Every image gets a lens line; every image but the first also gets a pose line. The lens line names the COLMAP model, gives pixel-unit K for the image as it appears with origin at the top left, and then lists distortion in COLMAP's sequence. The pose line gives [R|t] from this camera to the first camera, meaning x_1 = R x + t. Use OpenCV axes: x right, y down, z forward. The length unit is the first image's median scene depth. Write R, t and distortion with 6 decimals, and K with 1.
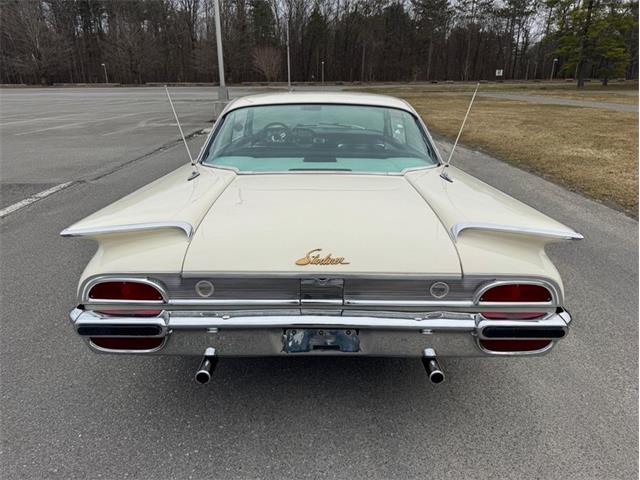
lens RADIAL K [[453.7, 0, 318.2], [0, 453.7, 238.8], [0, 0, 1]] dist [0.037206, -0.041509]
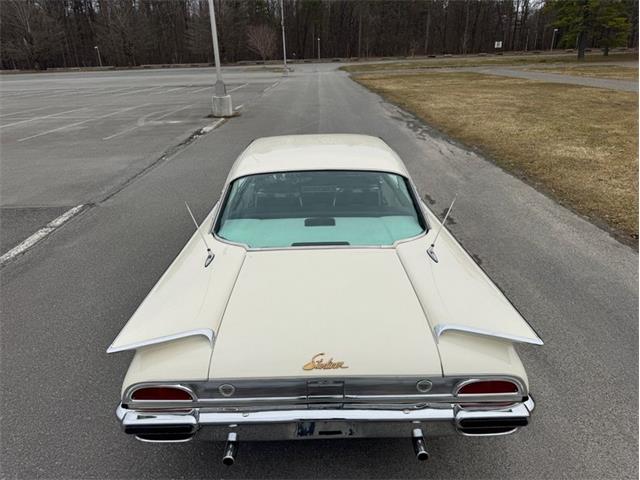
lens RADIAL K [[451.0, 0, 316.7], [0, 451.0, 242.0], [0, 0, 1]] dist [0.042467, -0.045515]
pose [[0.999657, -0.025606, -0.005416, 0.000421], [0.025855, 0.998289, 0.052439, -0.092352], [0.004063, -0.052561, 0.998609, -0.046759]]
